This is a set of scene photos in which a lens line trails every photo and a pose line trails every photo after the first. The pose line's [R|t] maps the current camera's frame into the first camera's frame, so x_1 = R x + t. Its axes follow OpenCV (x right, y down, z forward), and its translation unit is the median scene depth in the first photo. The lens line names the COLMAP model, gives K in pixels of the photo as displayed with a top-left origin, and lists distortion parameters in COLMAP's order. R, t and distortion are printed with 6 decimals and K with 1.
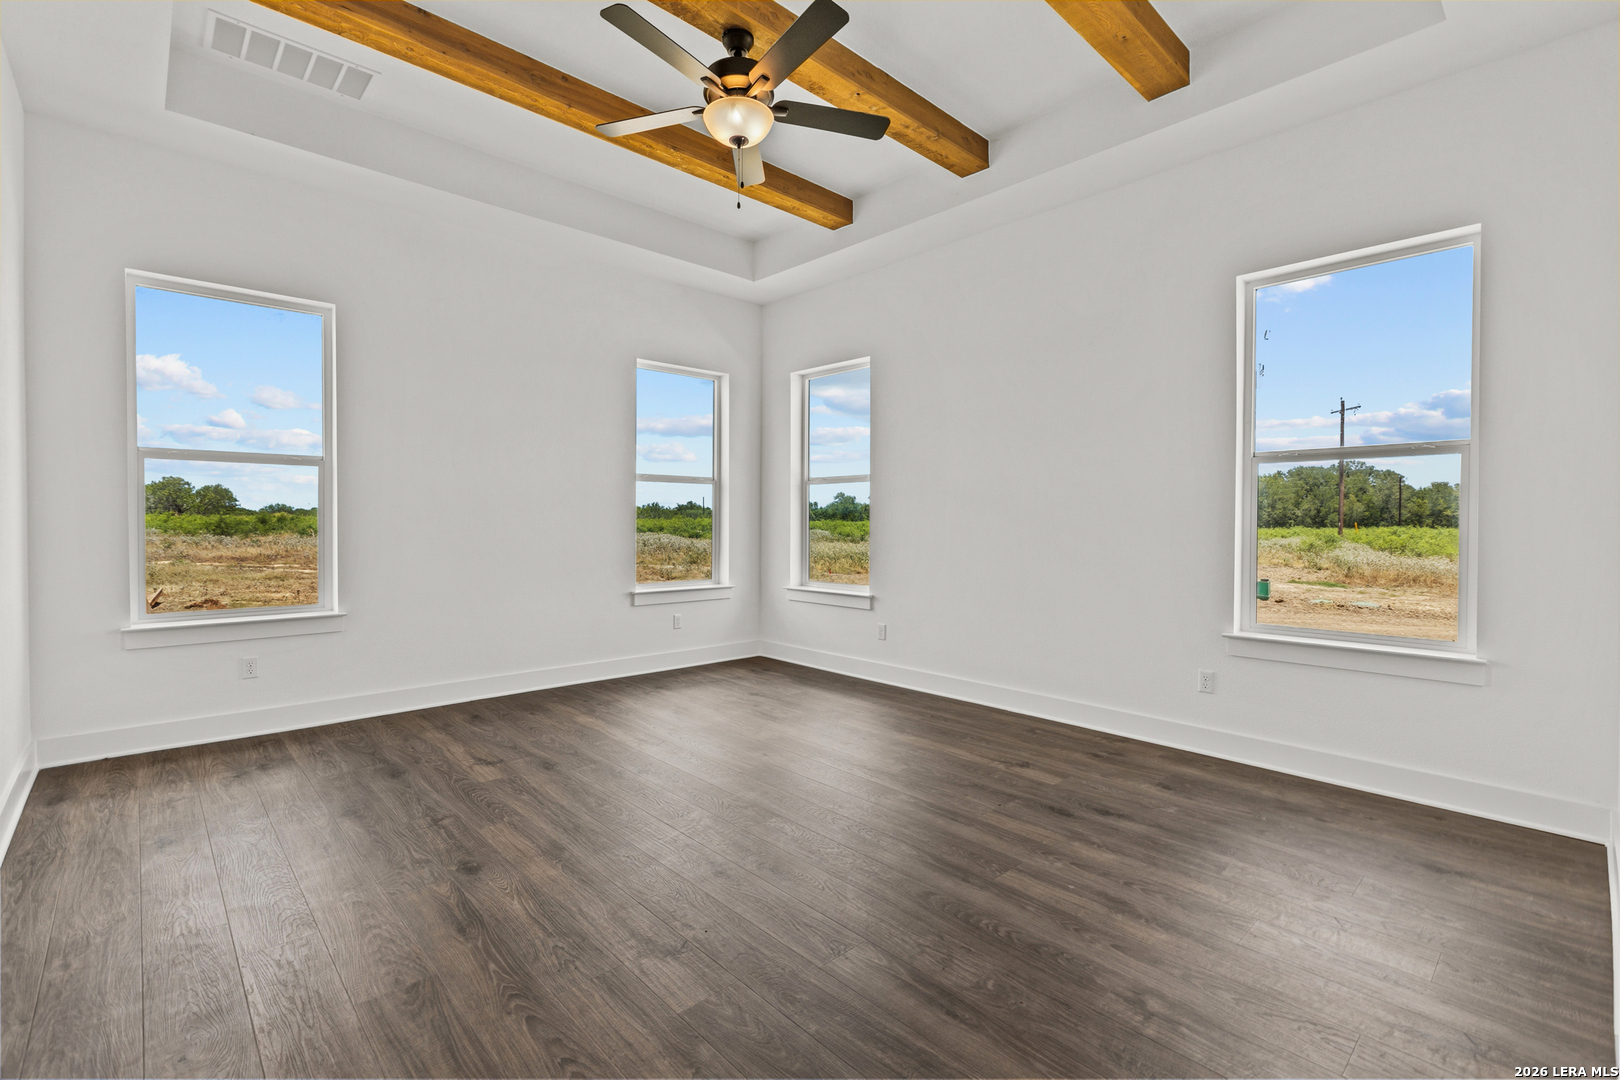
lens RADIAL K [[721.8, 0, 800.3], [0, 721.8, 530.2], [0, 0, 1]] dist [0.000442, 0.000044]
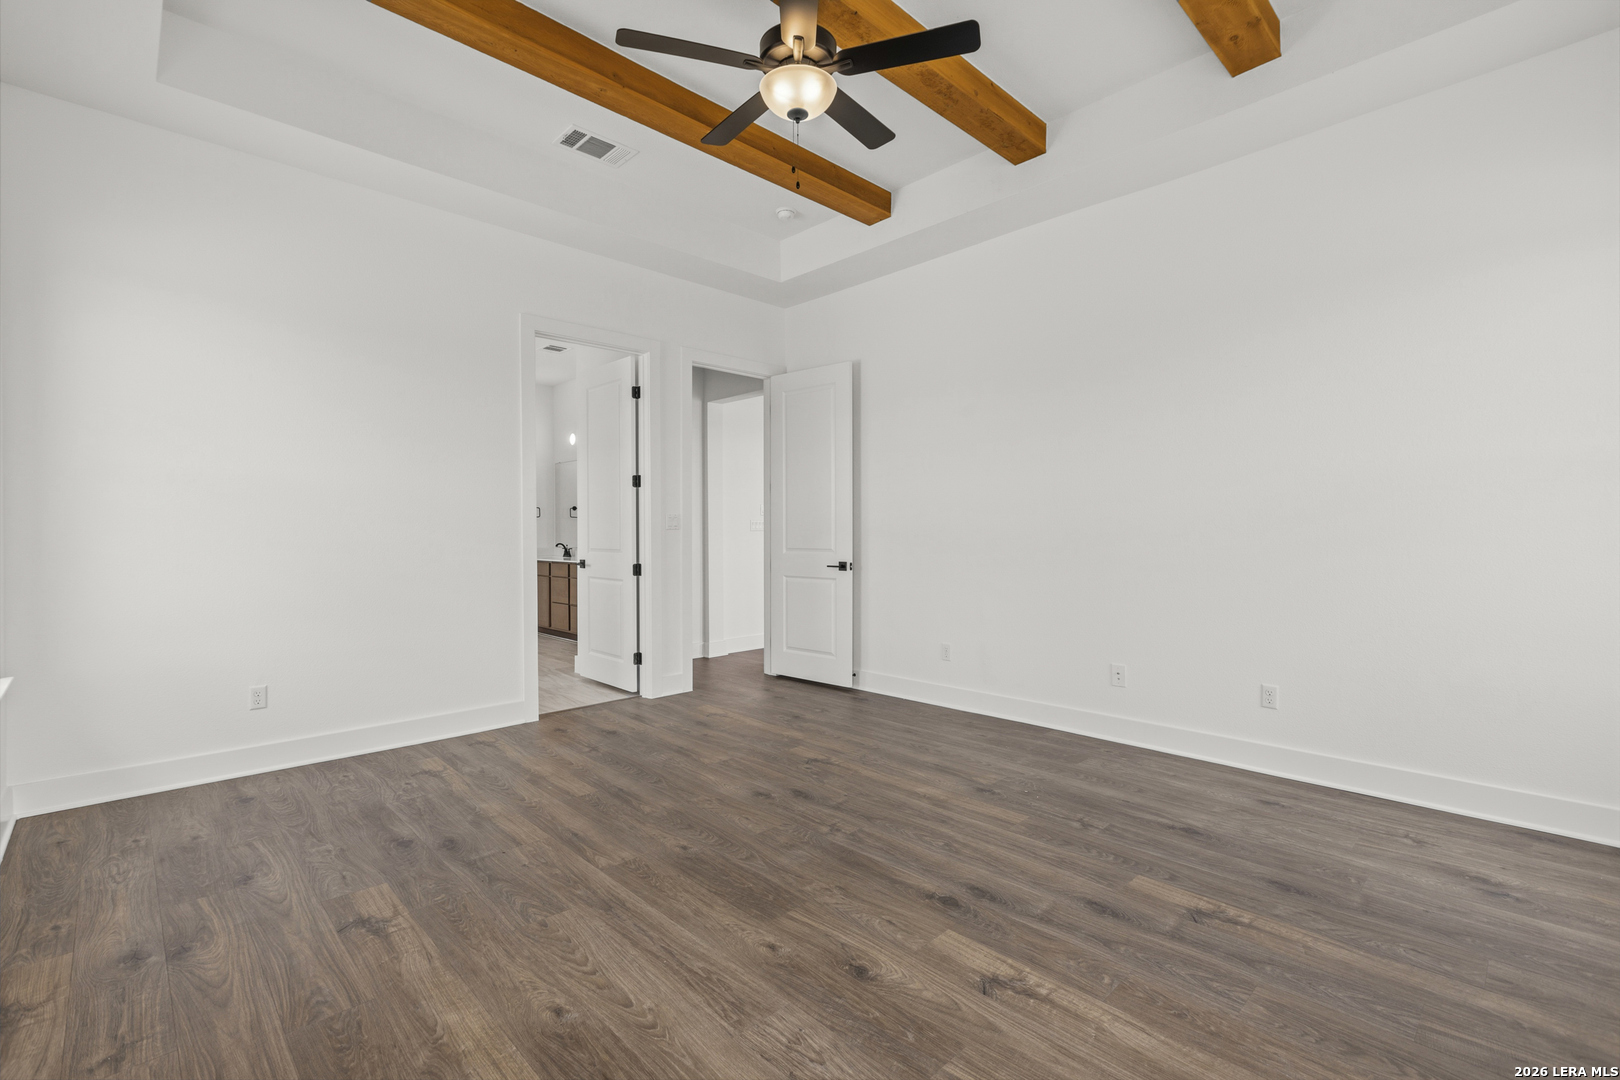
lens RADIAL K [[721.8, 0, 800.3], [0, 721.8, 530.2], [0, 0, 1]] dist [0.000442, 0.000044]
pose [[-0.999837, -0.001860, -0.017942, -0.074242], [-0.002160, 0.999858, 0.016714, -0.032052], [0.017909, 0.016750, -0.999699, 1.934319]]
